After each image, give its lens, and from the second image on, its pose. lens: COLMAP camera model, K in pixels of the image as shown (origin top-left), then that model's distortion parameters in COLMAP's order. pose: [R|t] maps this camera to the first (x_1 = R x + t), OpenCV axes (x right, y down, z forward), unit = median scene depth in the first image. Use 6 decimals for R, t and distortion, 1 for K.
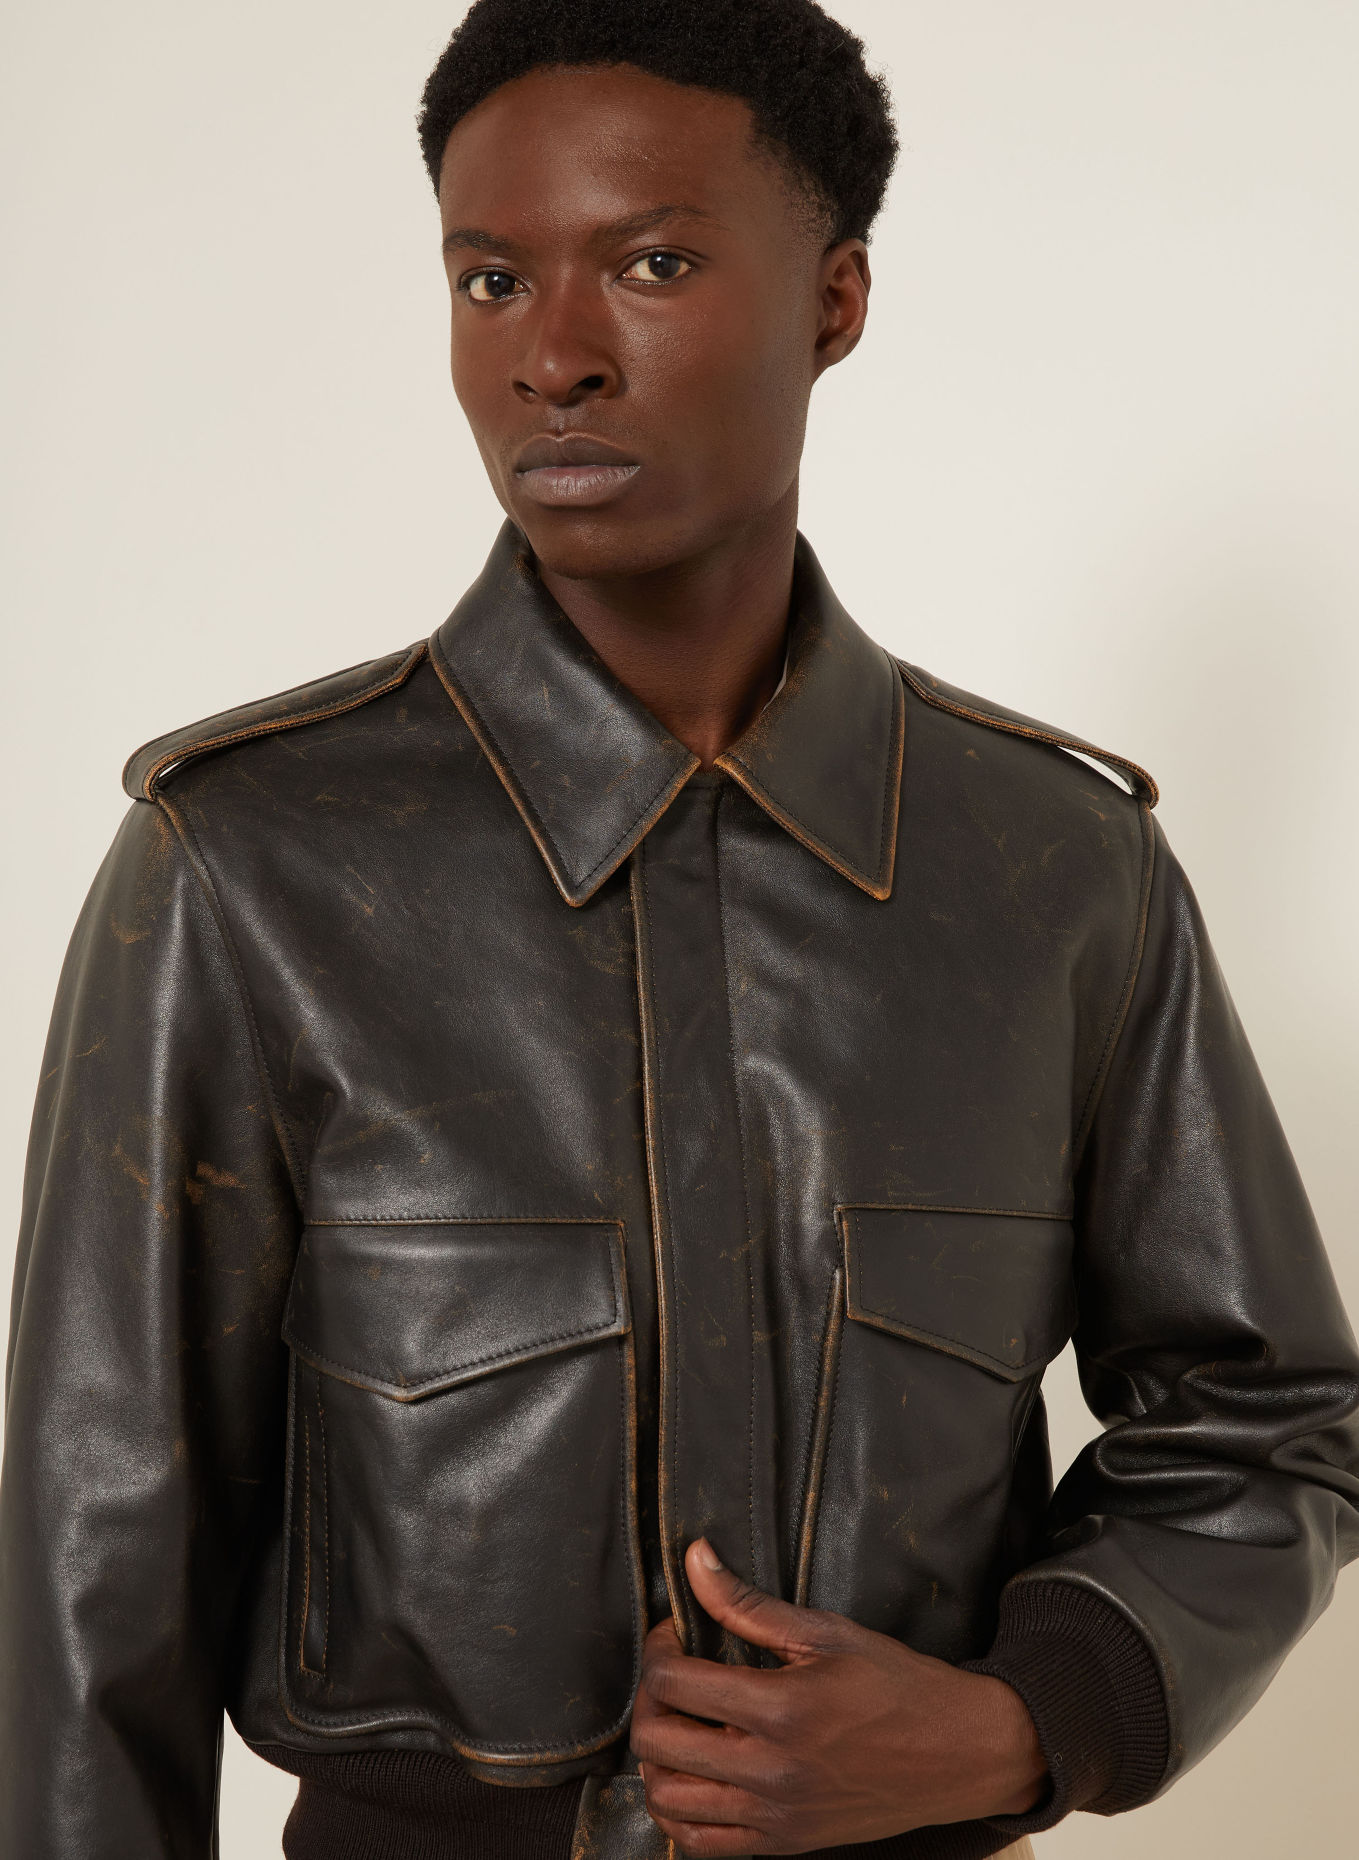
lens RADIAL K [[3459.5, 0, 679.5], [0, 3459.5, 930.0], [0, 0, 1]] dist [-0.025509, -0.168079]
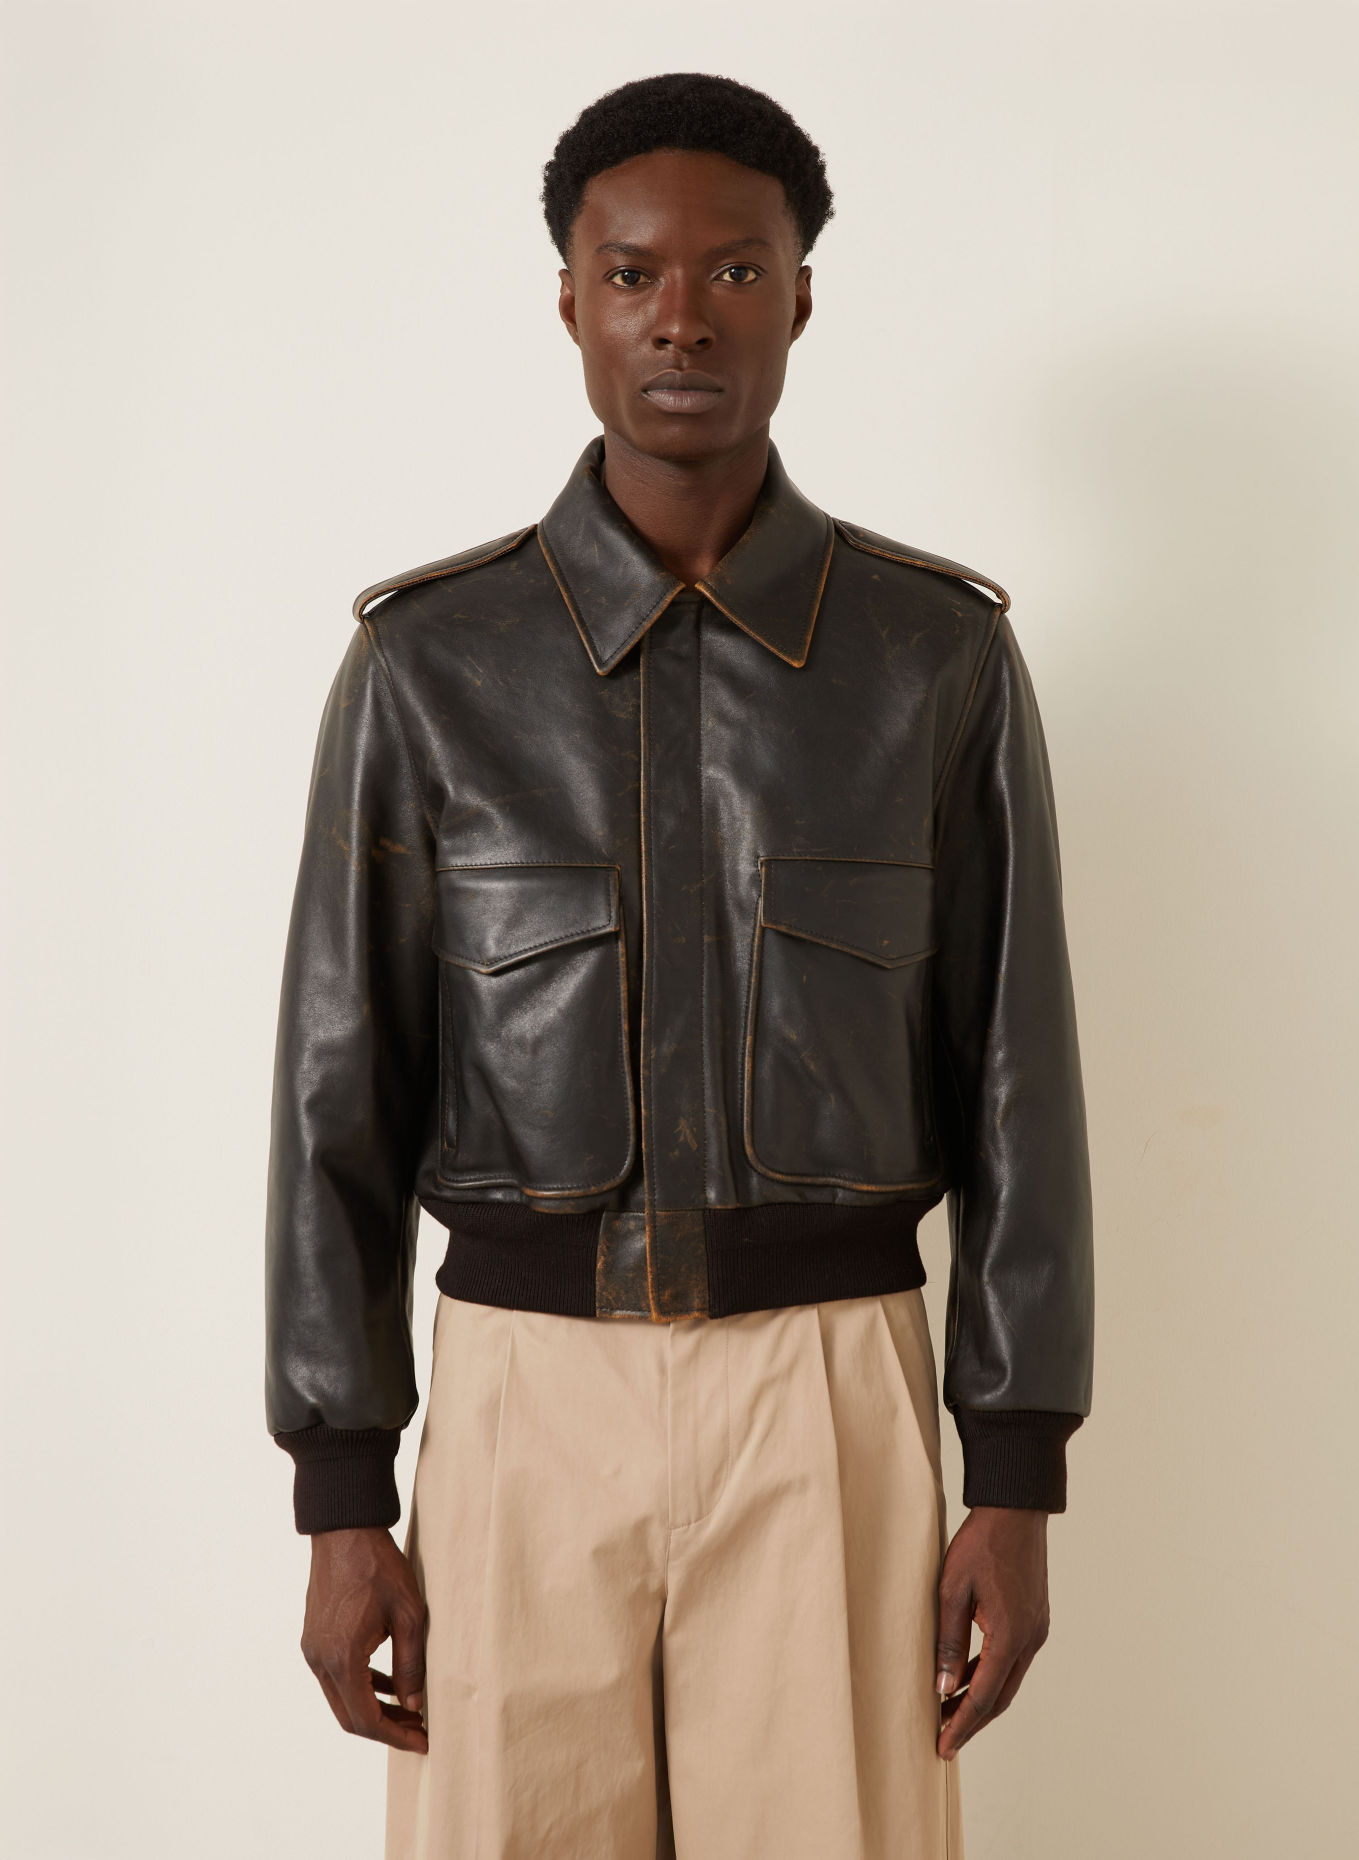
lens RADIAL K [[3688.0, 0, 679.5], [0, 3688.0, 930.0], [0, 0, 1]] dist [-0.010926, 0.021888]
pose [[0.957102, -0.015299, -0.289347, 0.505020], [0.009838, 0.999745, -0.020318, 0.148134], [0.289584, 0.016600, 0.957009, -0.640661]]
